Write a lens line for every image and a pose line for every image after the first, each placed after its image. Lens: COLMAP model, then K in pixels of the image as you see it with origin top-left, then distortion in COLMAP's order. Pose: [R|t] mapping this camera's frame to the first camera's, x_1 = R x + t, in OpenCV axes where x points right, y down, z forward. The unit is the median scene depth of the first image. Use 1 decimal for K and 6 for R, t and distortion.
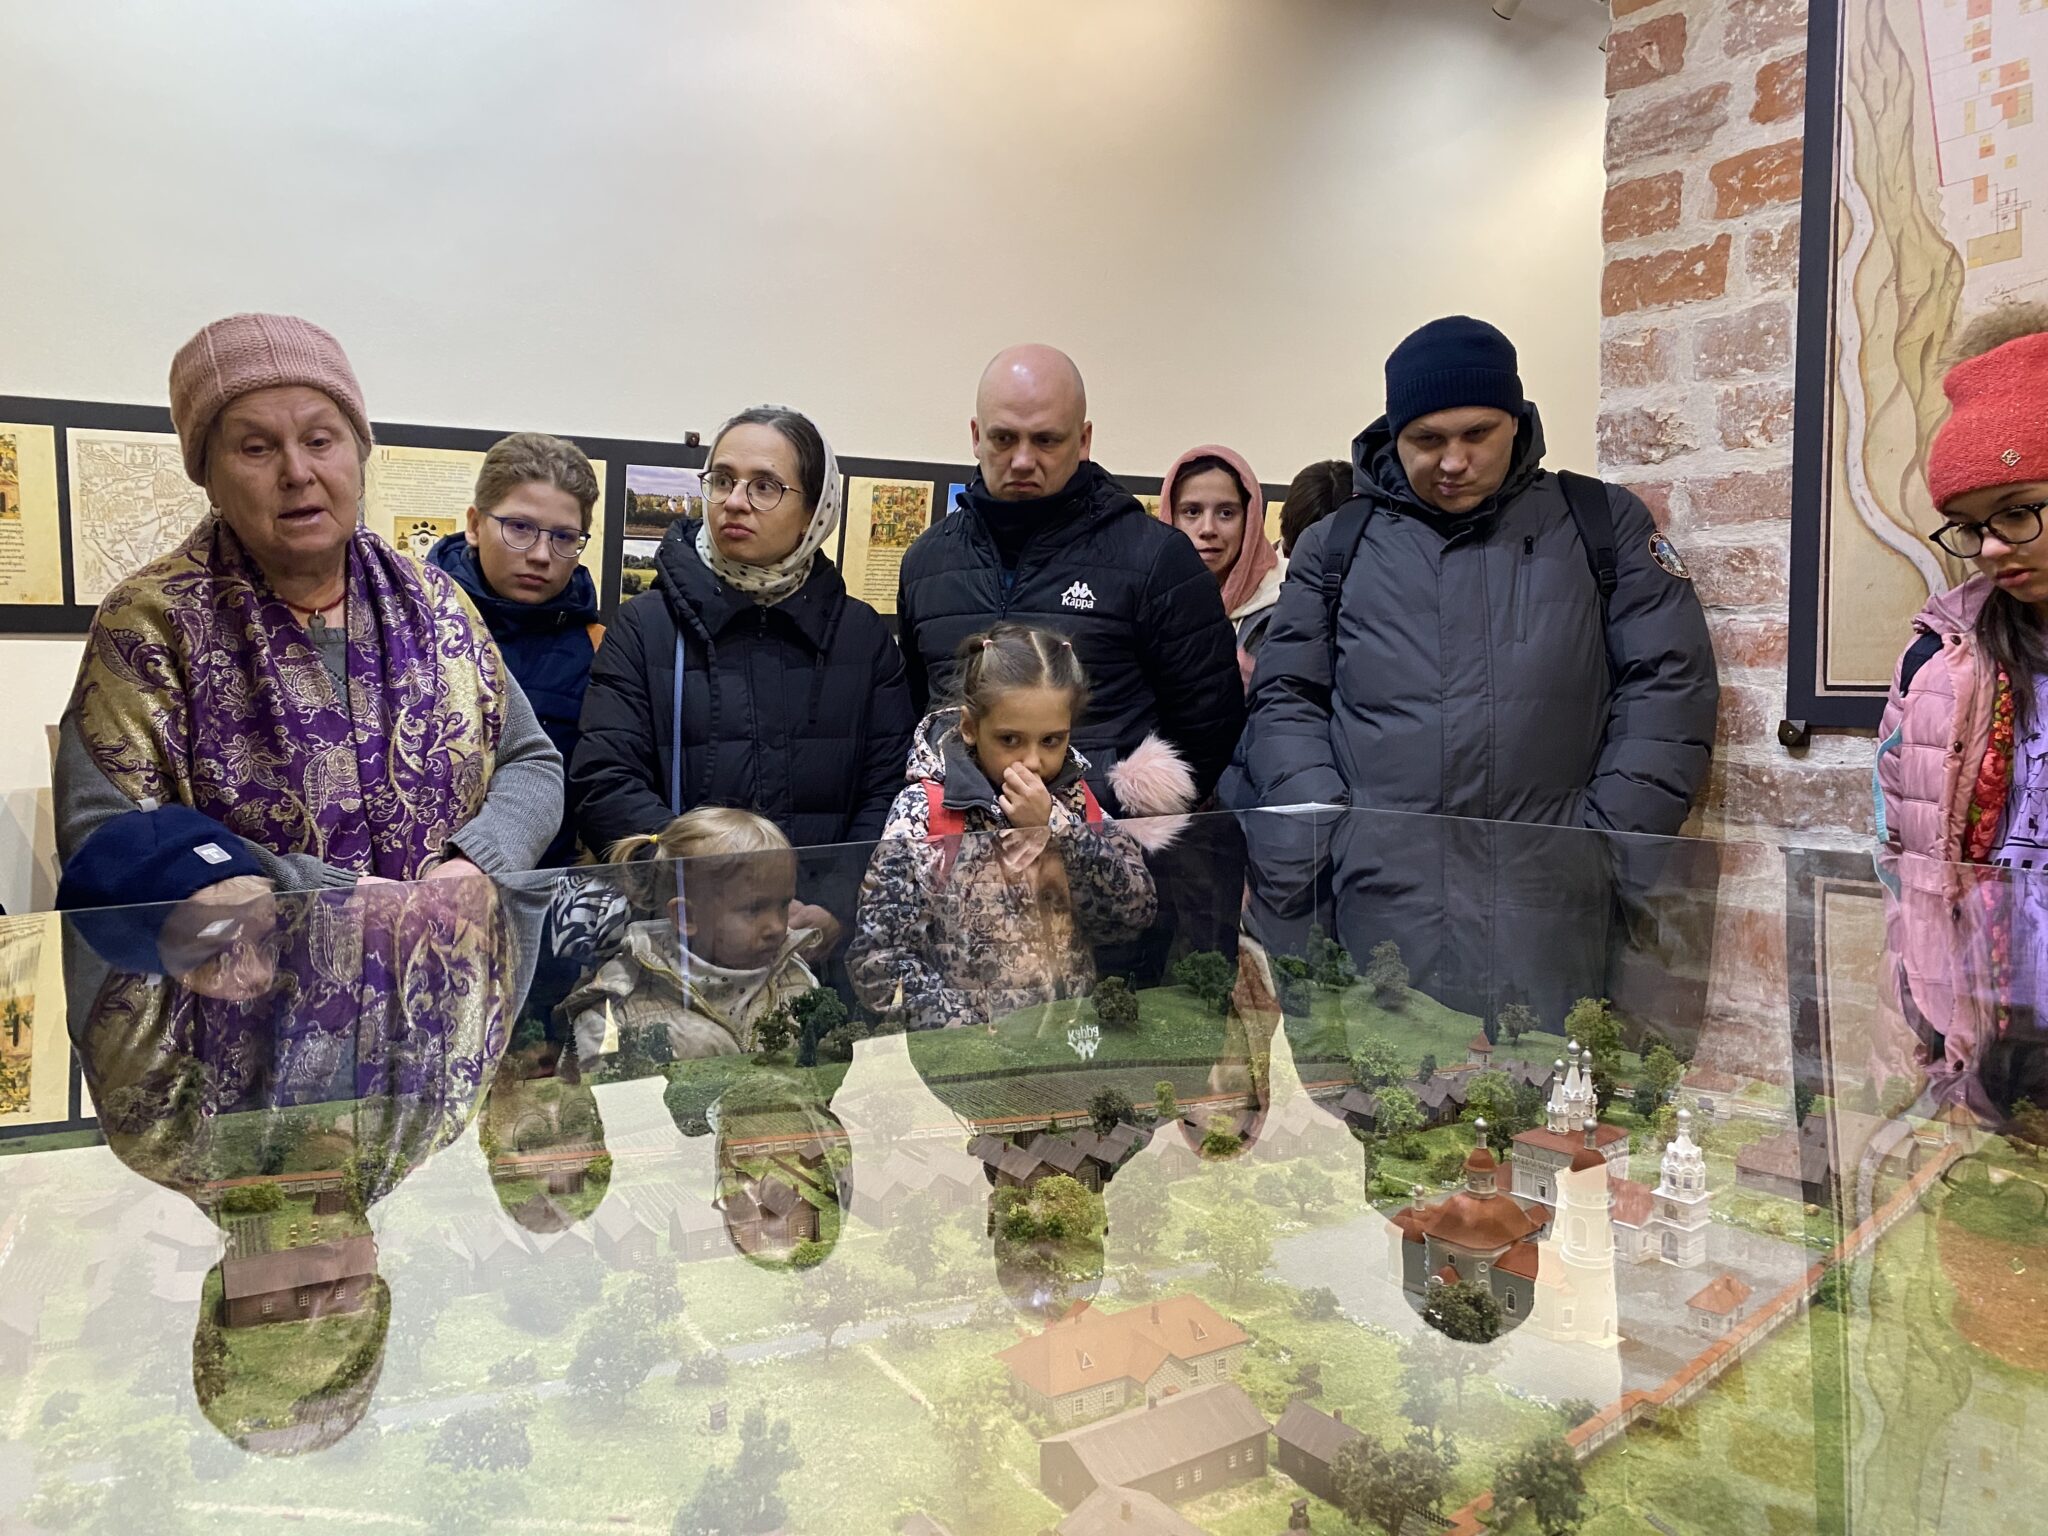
lens RADIAL K [[1543.4, 0, 1032.0], [0, 1543.4, 783.7], [0, 0, 1]] dist [0.012841, -0.004773]
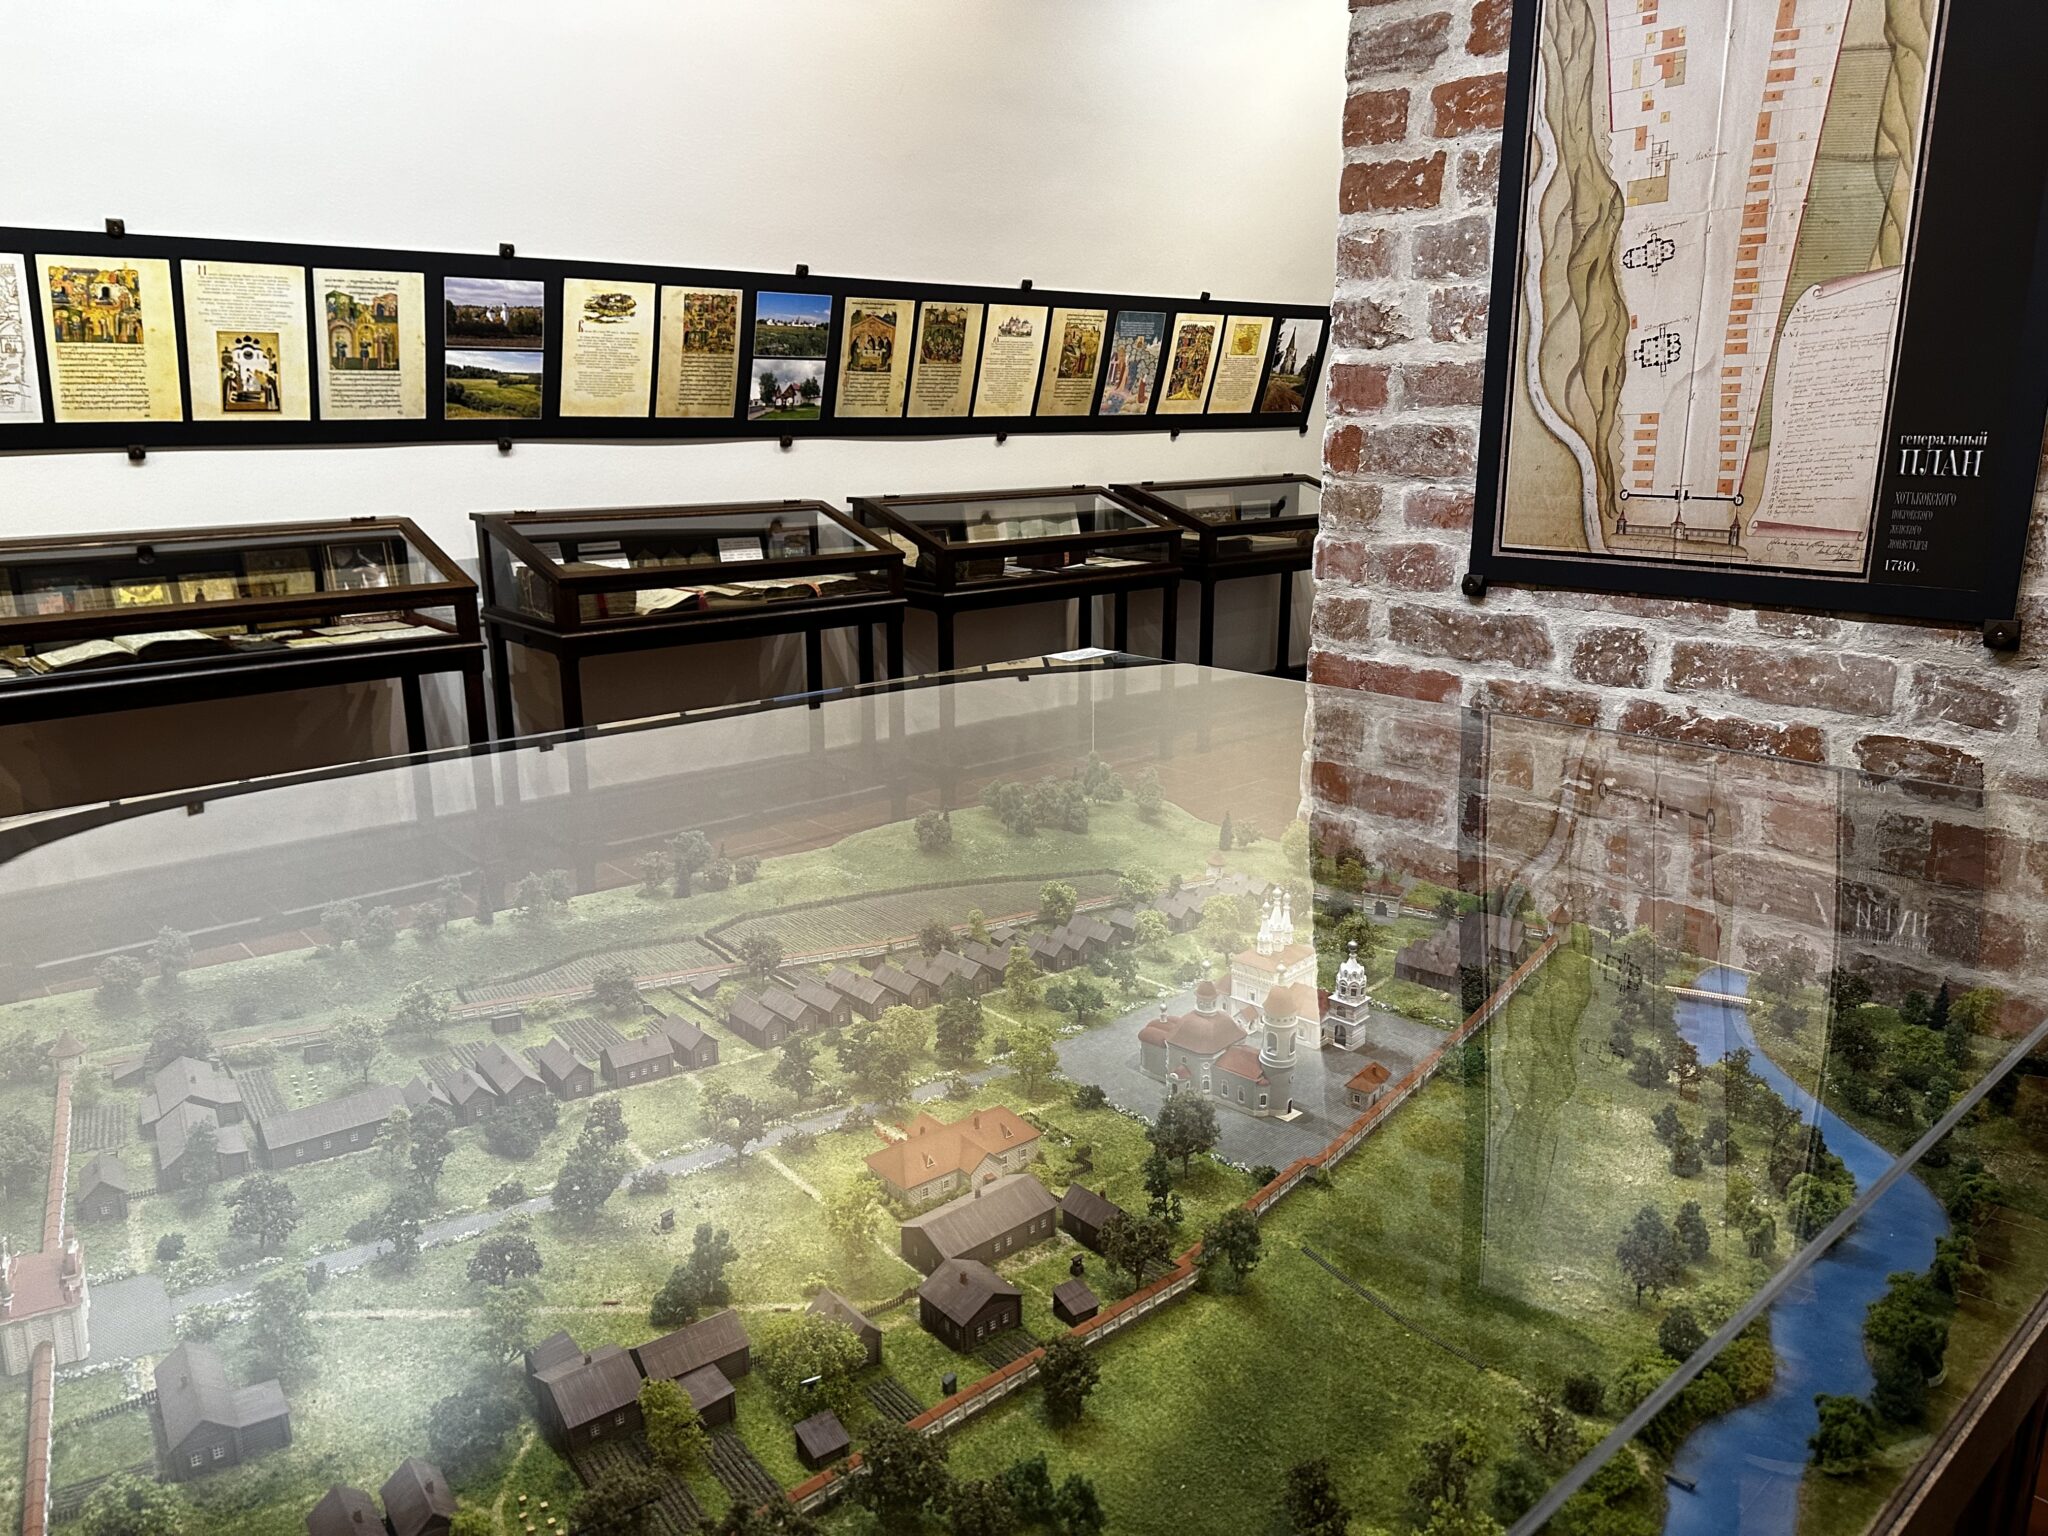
lens RADIAL K [[1421.6, 0, 1019.1], [0, 1421.6, 765.2], [0, 0, 1]] dist [0.051326, -0.069057]
pose [[0.991744, -0.025063, 0.125764, -0.015424], [0.003822, 0.986057, 0.166363, -0.080507], [-0.128180, -0.164508, 0.978012, -0.091446]]
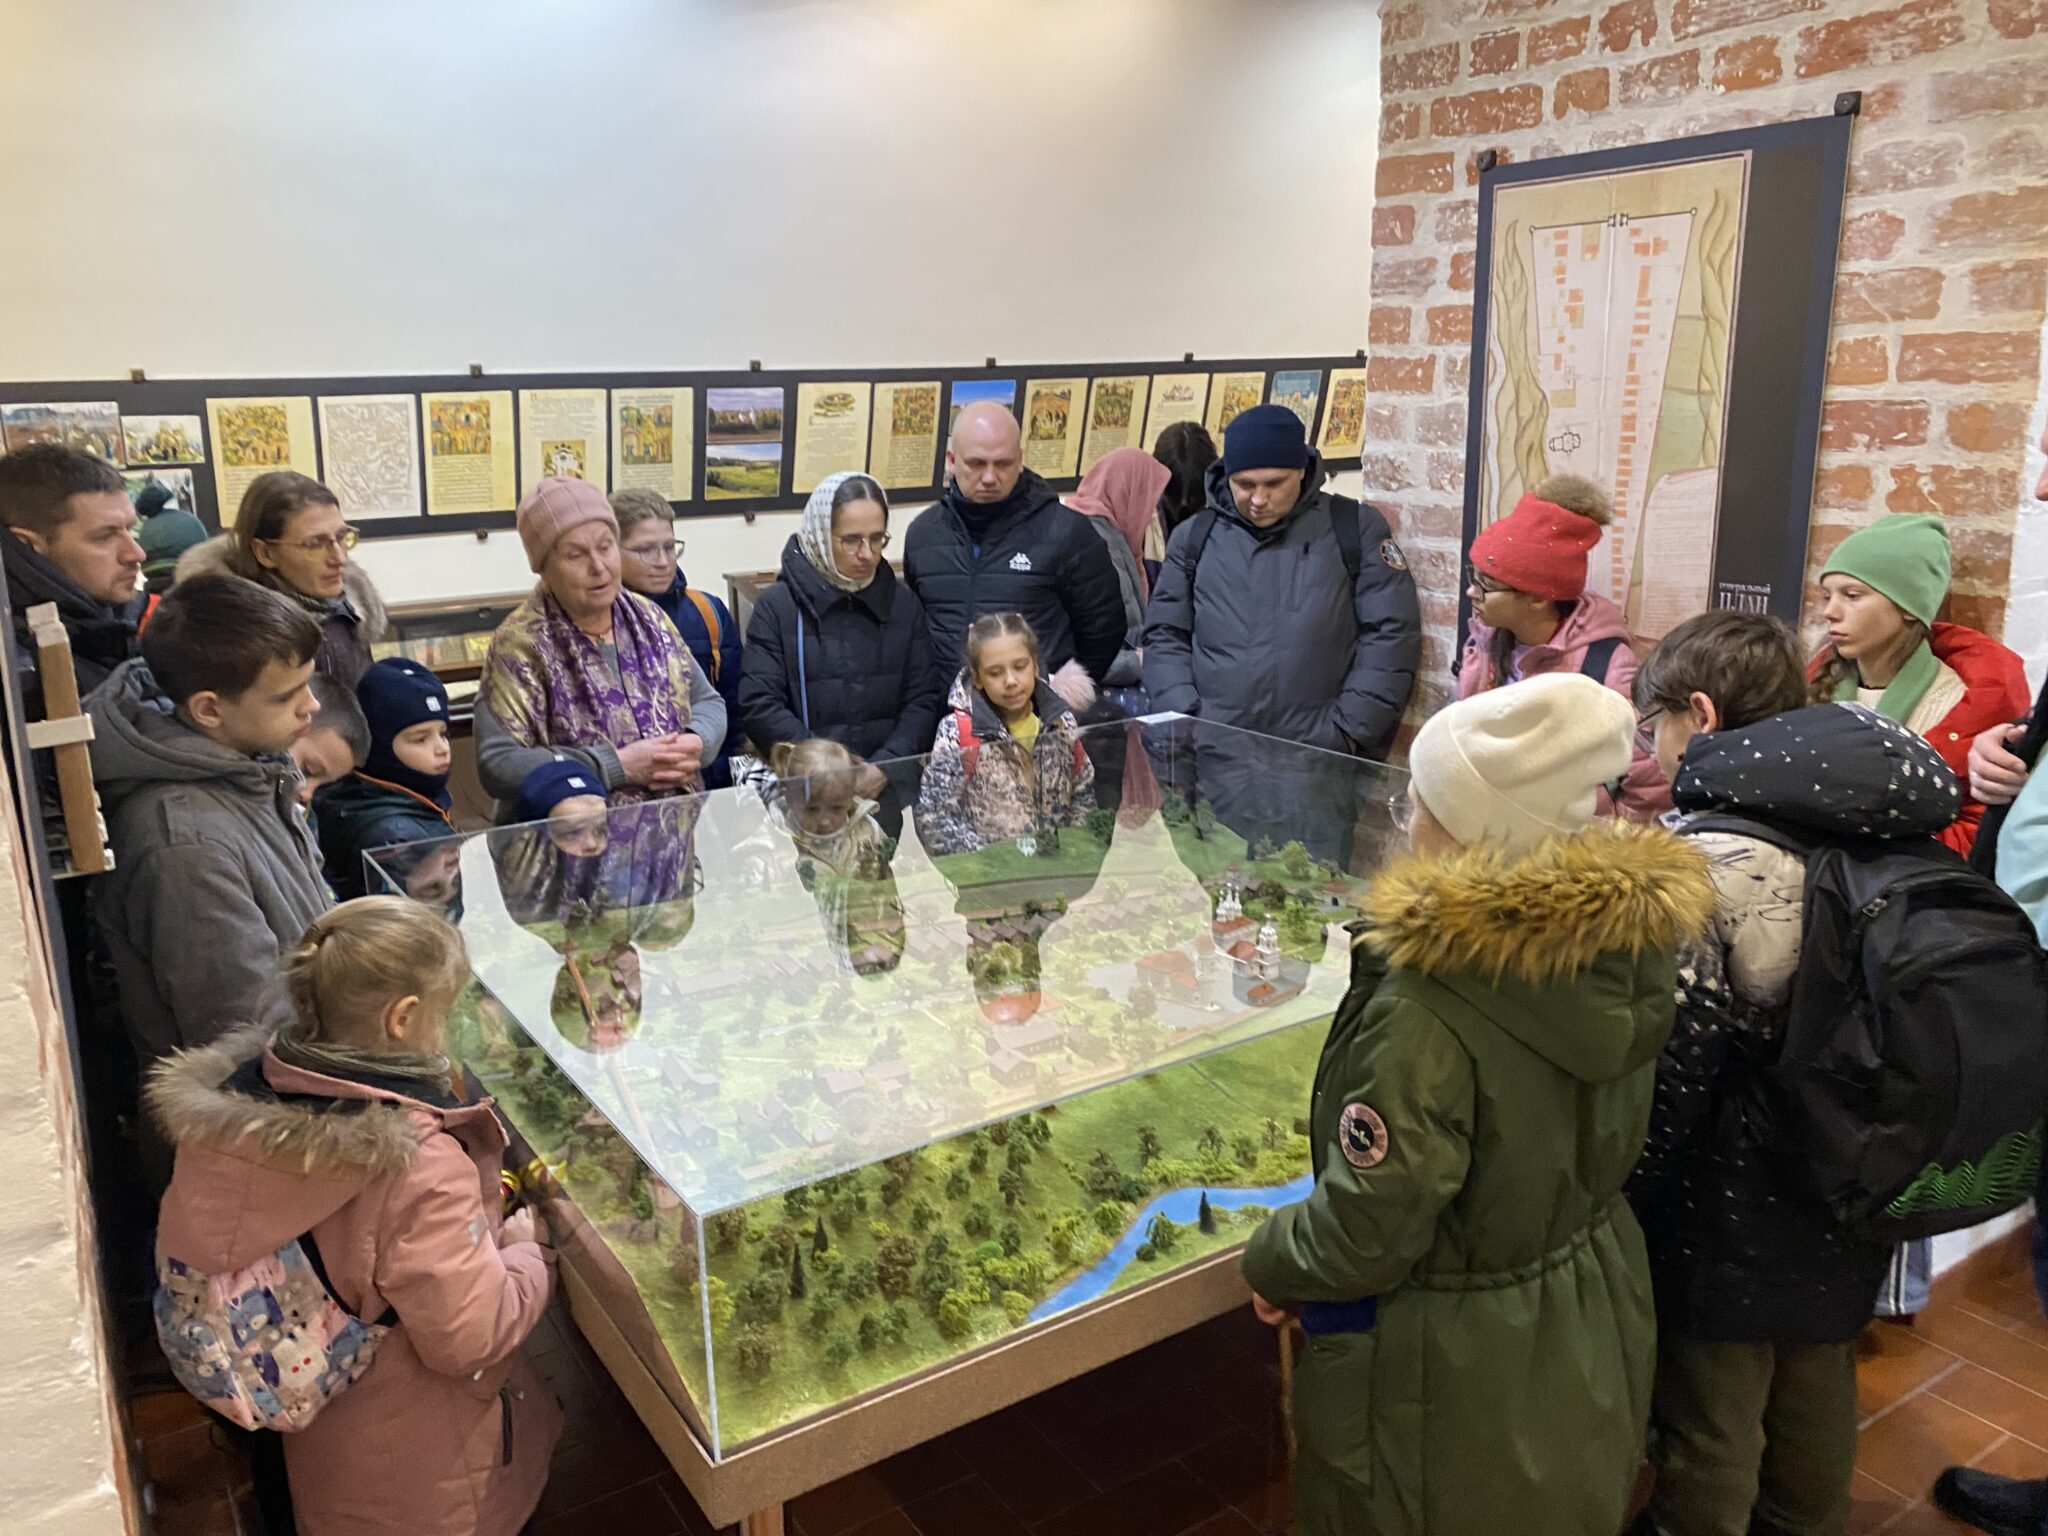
lens RADIAL K [[1537.7, 0, 1008.4], [0, 1537.7, 769.2], [0, 0, 1]] dist [0.013332, -0.010362]
pose [[0.999650, -0.007782, -0.025297, 0.046520], [0.011974, 0.985366, 0.170033, -0.210136], [0.023603, -0.170277, 0.985114, -0.654660]]
